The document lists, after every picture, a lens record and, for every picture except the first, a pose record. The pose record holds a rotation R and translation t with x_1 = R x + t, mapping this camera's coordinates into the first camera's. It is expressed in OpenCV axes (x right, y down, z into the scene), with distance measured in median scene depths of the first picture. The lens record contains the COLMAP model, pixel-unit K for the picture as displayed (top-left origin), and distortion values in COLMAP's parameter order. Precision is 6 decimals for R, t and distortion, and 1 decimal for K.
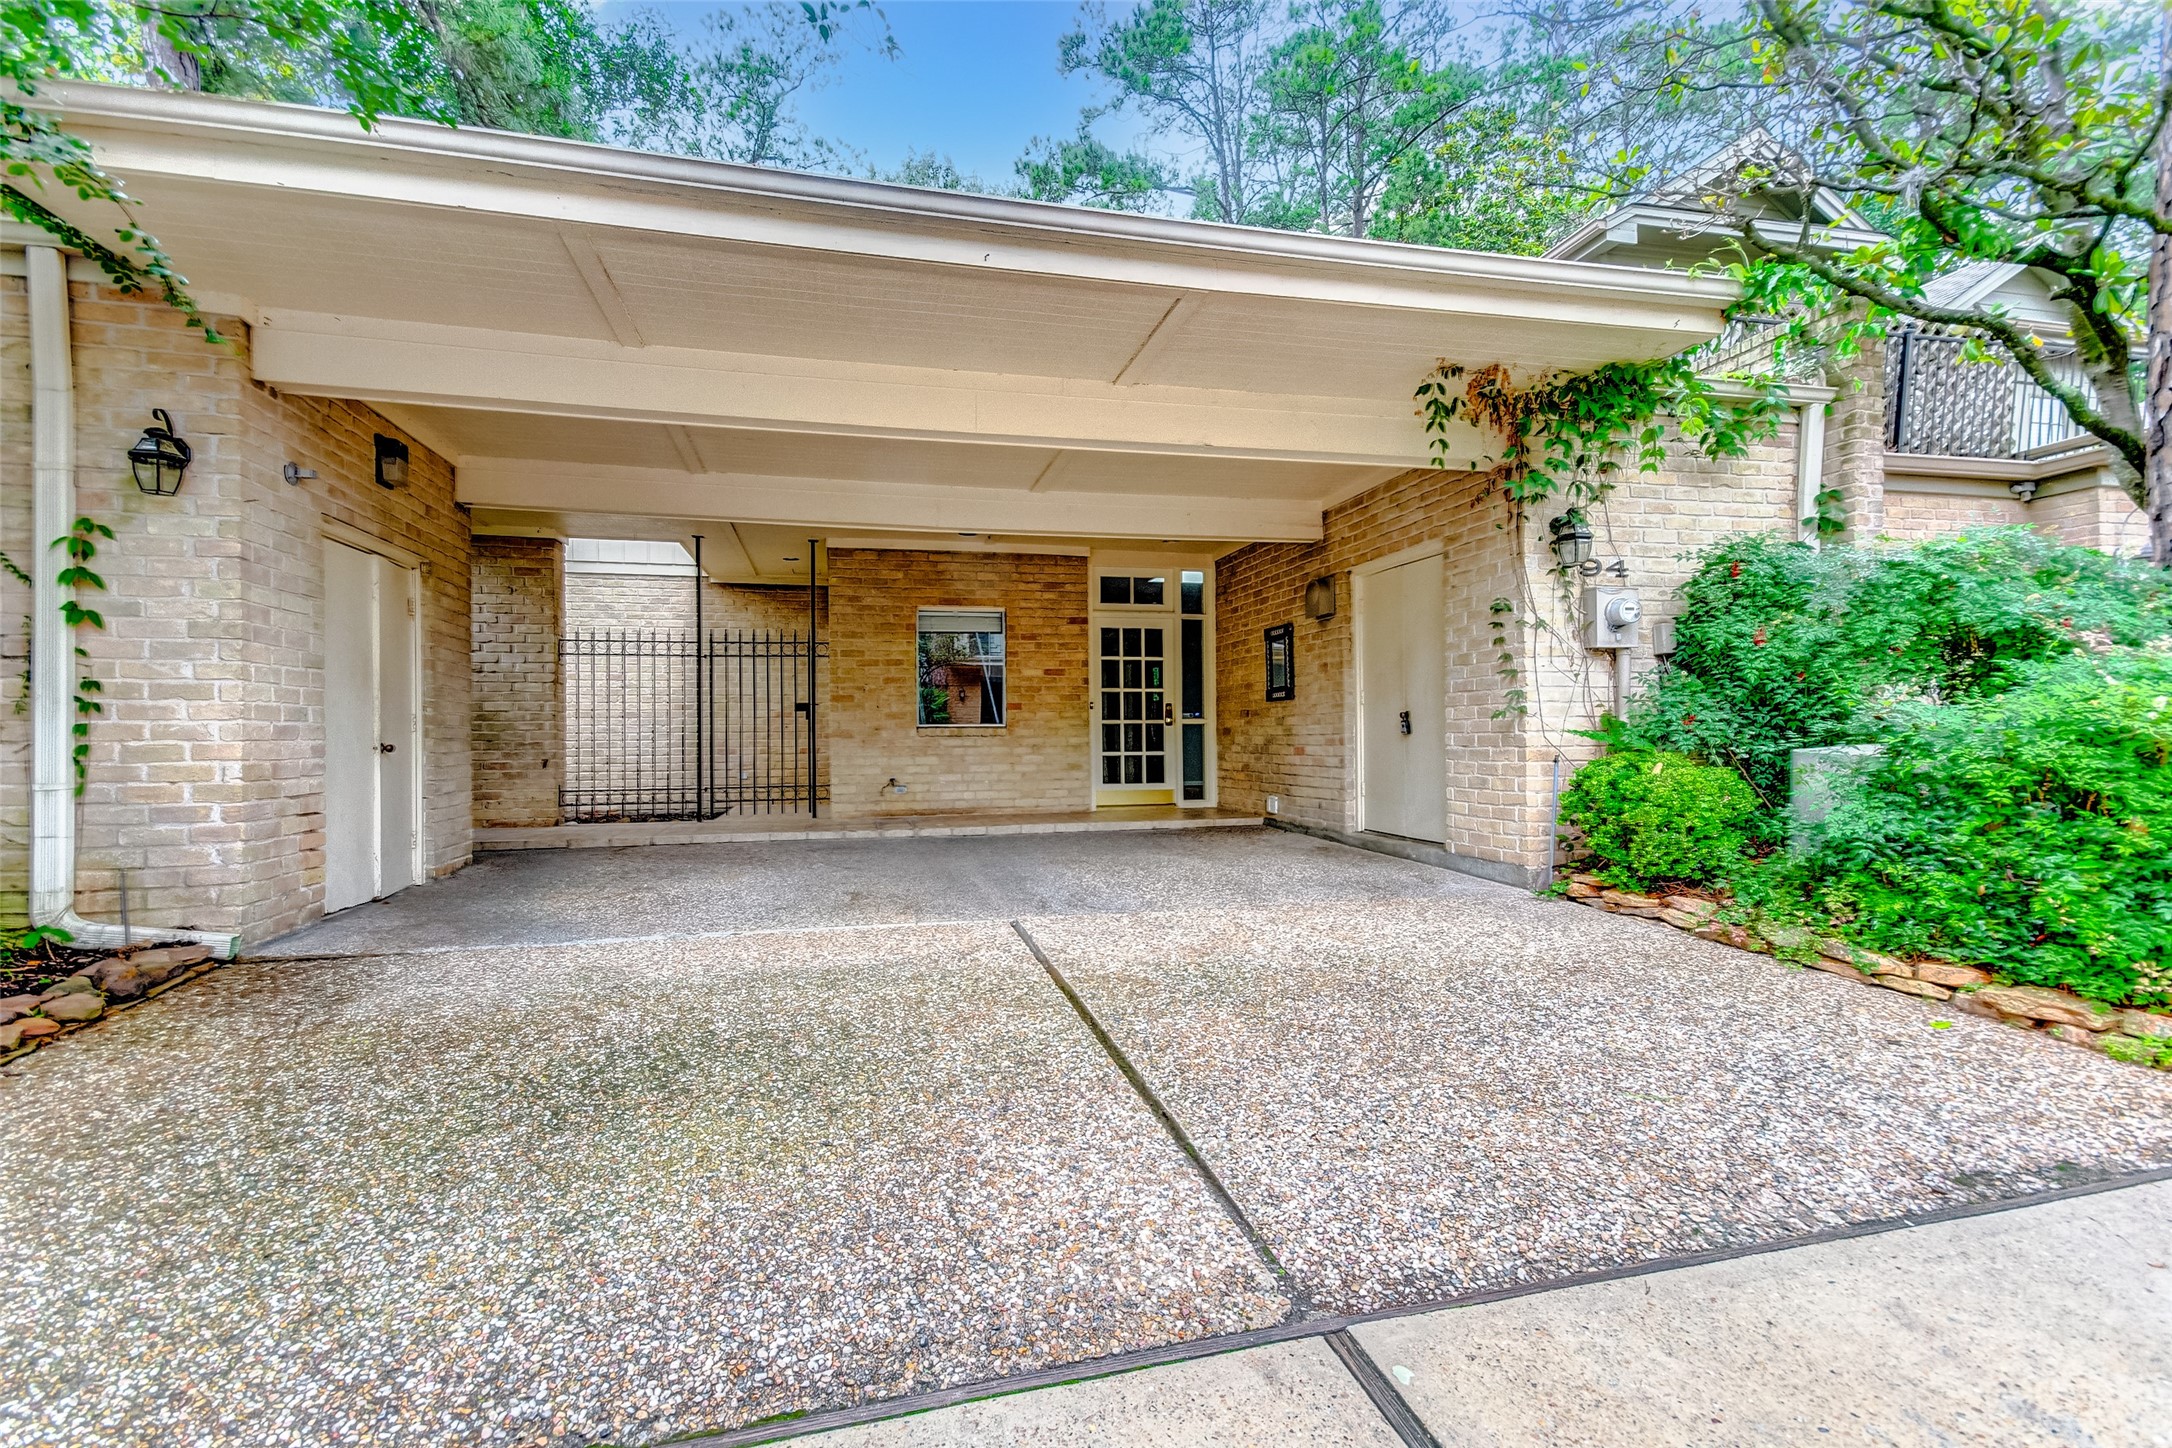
lens RADIAL K [[952.0, 0, 1079.2], [0, 952.0, 729.0], [0, 0, 1]] dist [0.015122, -0.001628]
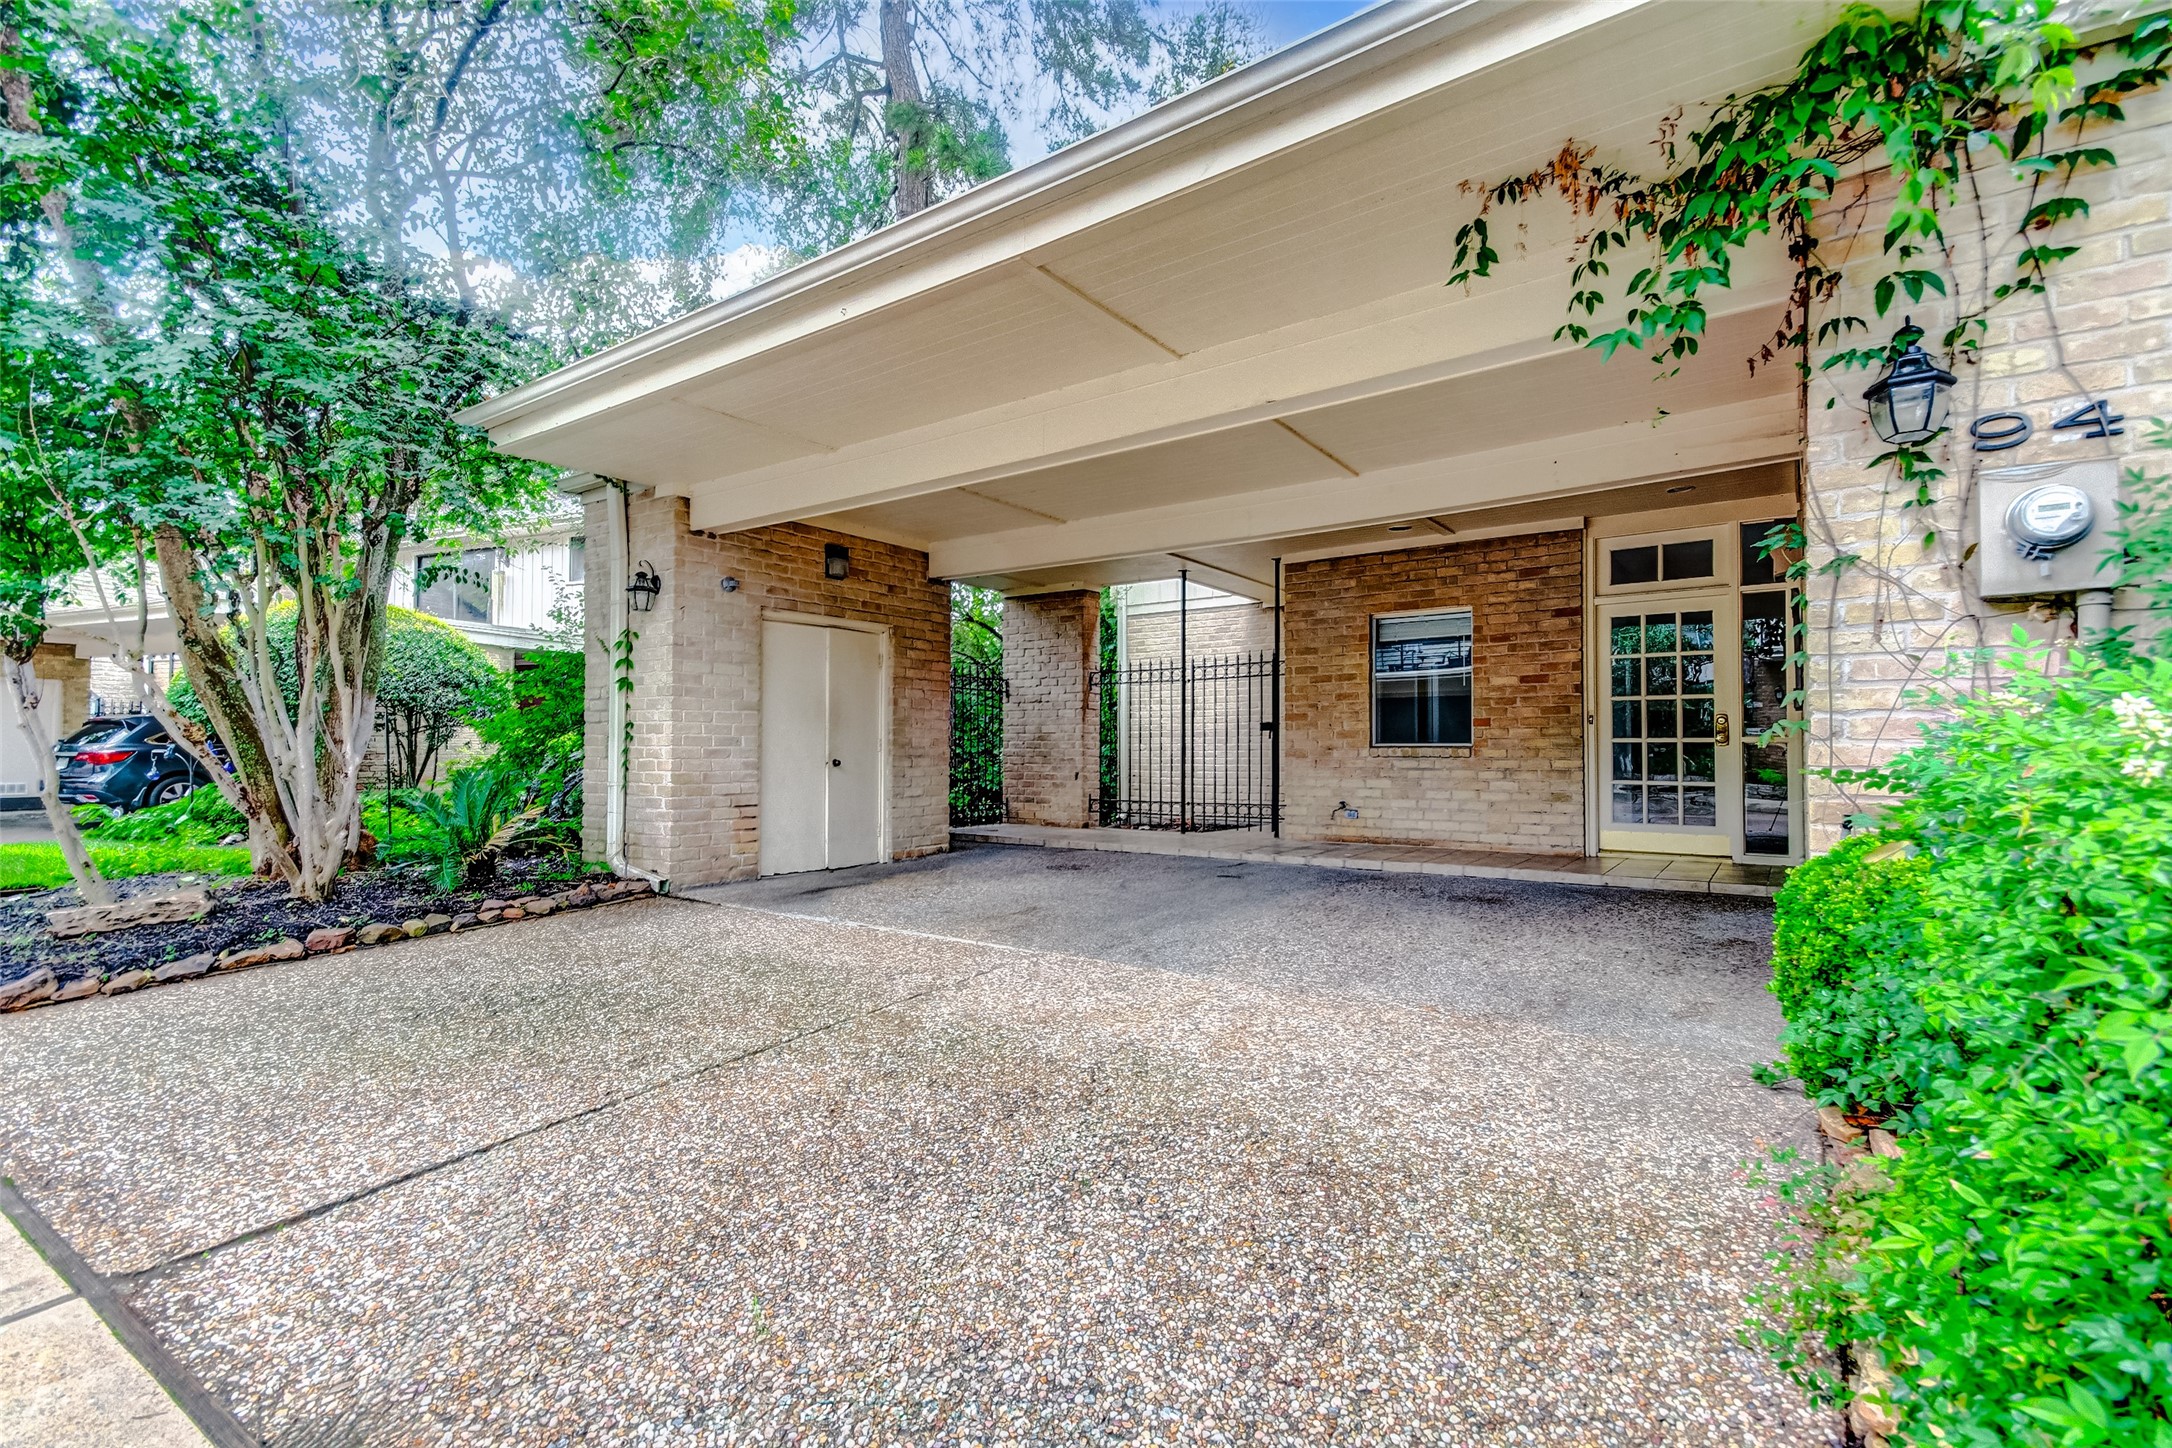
lens RADIAL K [[952.0, 0, 1083.9], [0, 952.0, 725.3], [0, 0, 1]] dist [0.015122, -0.001628]
pose [[0.679187, -0.013364, -0.733844, 0.321013], [-0.000206, 0.999831, -0.018398, -0.005697], [0.733965, 0.012647, 0.679069, 0.180387]]
